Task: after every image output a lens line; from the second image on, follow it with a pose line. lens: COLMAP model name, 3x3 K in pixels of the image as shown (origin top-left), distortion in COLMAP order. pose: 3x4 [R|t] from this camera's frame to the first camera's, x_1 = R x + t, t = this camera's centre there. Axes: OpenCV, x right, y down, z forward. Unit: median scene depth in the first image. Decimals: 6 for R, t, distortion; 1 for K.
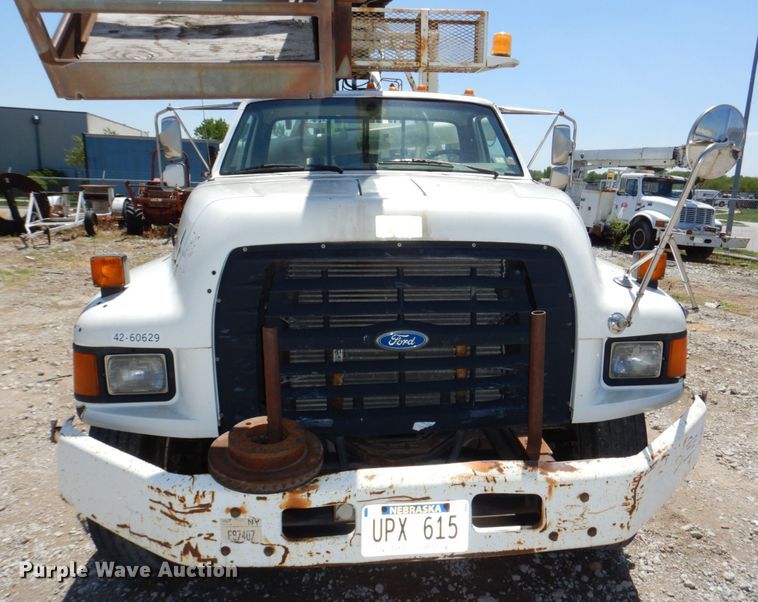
lens RADIAL K [[565.5, 0, 411.2], [0, 565.5, 294.5], [0, 0, 1]] dist [0.011714, -0.006295]
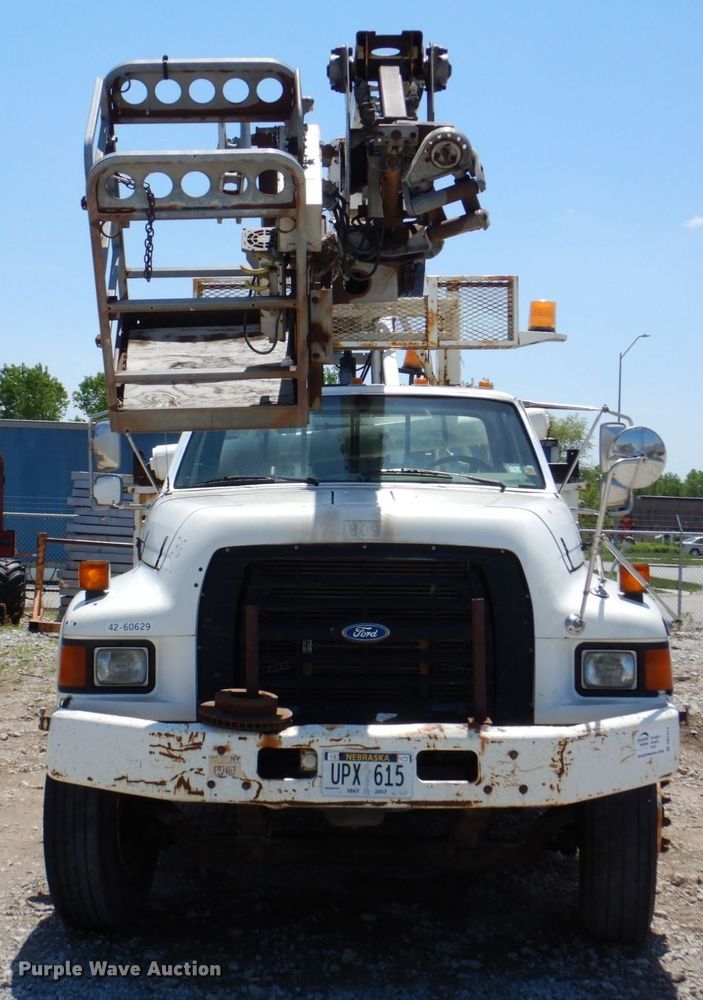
lens RADIAL K [[1522.5, 0, 356.7], [0, 1522.5, 479.7], [0, 0, 1]] dist [0.043525, 0.000000]
pose [[0.994664, -0.003183, -0.103121, 0.302885], [-0.019617, 0.975454, -0.219328, 0.489729], [0.101288, 0.220181, 0.970186, -2.142792]]
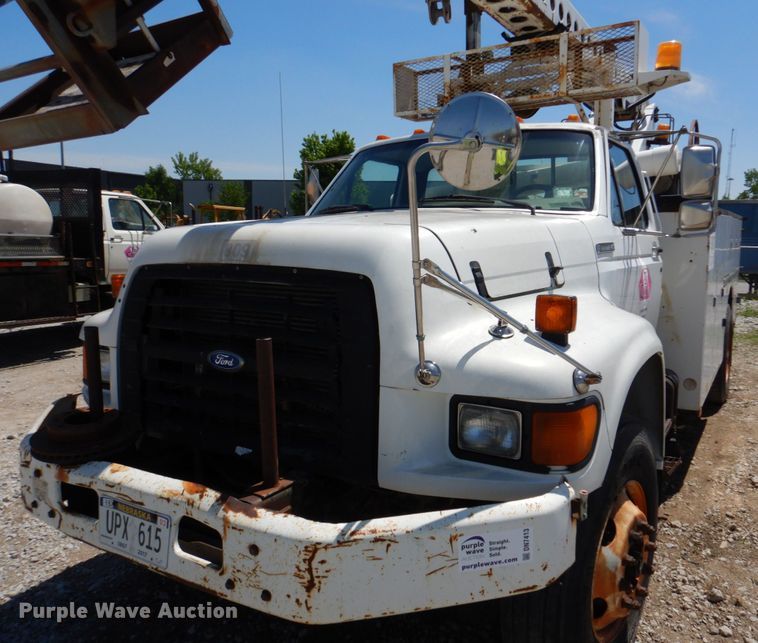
lens RADIAL K [[610.1, 0, 439.7], [0, 610.1, 320.2], [0, 0, 1]] dist [0.005225, 0.009975]
pose [[0.818084, 0.073847, -0.570337, 1.033171], [-0.115277, 0.992651, -0.036824, 0.005684], [0.563426, 0.095872, 0.820585, 0.342459]]
